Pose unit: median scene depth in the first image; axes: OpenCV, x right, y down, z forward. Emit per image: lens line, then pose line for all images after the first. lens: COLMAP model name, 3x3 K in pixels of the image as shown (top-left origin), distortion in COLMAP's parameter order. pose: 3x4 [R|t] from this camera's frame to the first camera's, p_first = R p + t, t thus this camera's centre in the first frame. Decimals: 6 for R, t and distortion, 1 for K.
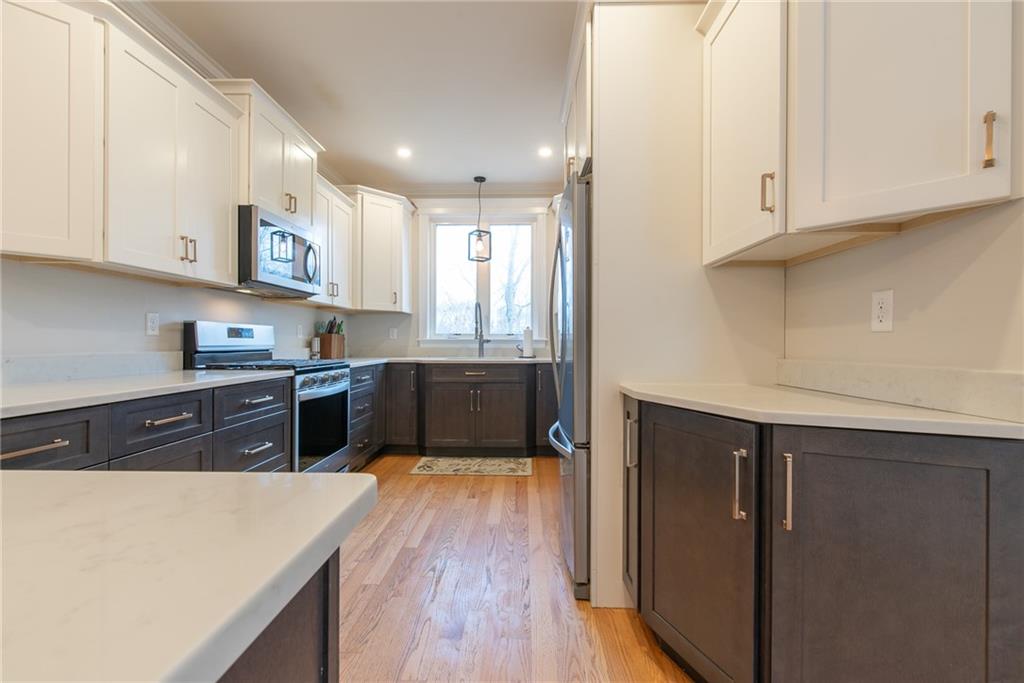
lens RADIAL K [[438.1, 0, 510.9], [0, 438.1, 344.9], [0, 0, 1]] dist [0.001153, -0.000386]
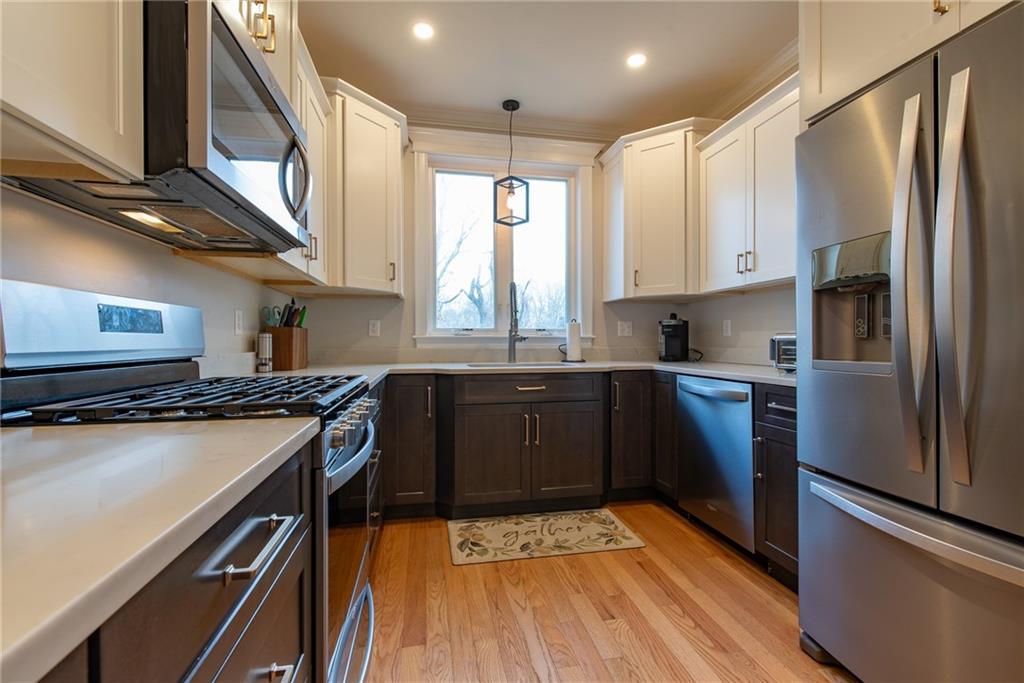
lens RADIAL K [[438.1, 0, 511.1], [0, 438.1, 343.0], [0, 0, 1]] dist [0.001153, -0.000386]
pose [[0.974954, -0.005511, 0.222340, -0.256017], [0.005574, 0.999984, 0.000343, -0.002849], [-0.222339, 0.000905, 0.974969, 0.367119]]
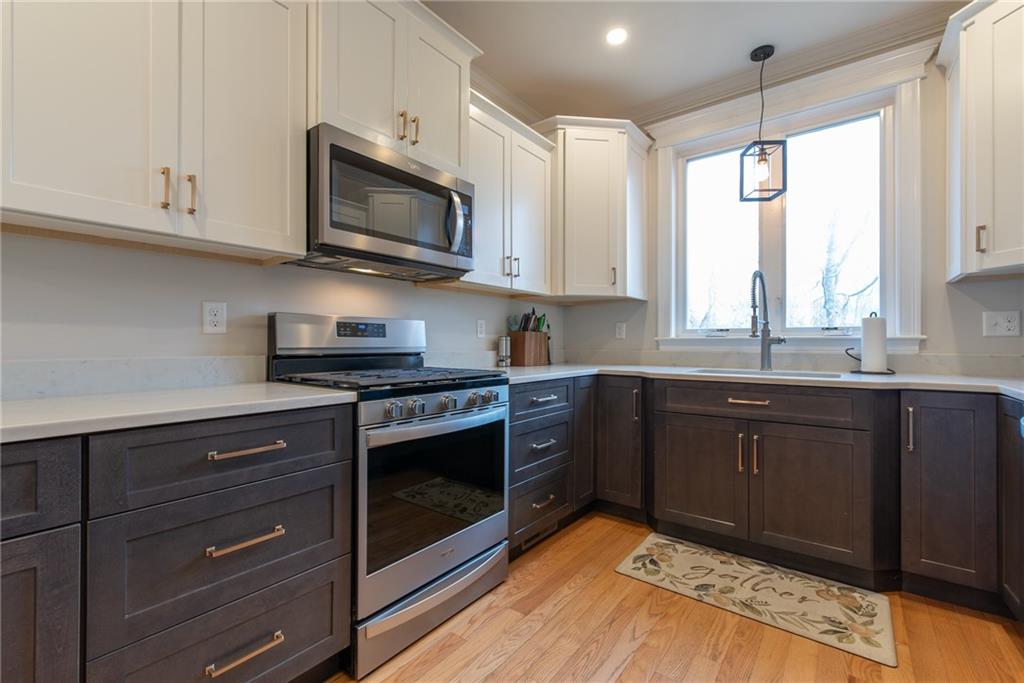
lens RADIAL K [[438.1, 0, 512.4], [0, 438.1, 343.3], [0, 0, 1]] dist [0.001153, -0.000386]
pose [[0.808467, -0.002181, -0.588537, 0.000075], [-0.002405, 0.999973, -0.007010, -0.000878], [0.588537, 0.007083, 0.808440, 0.404832]]
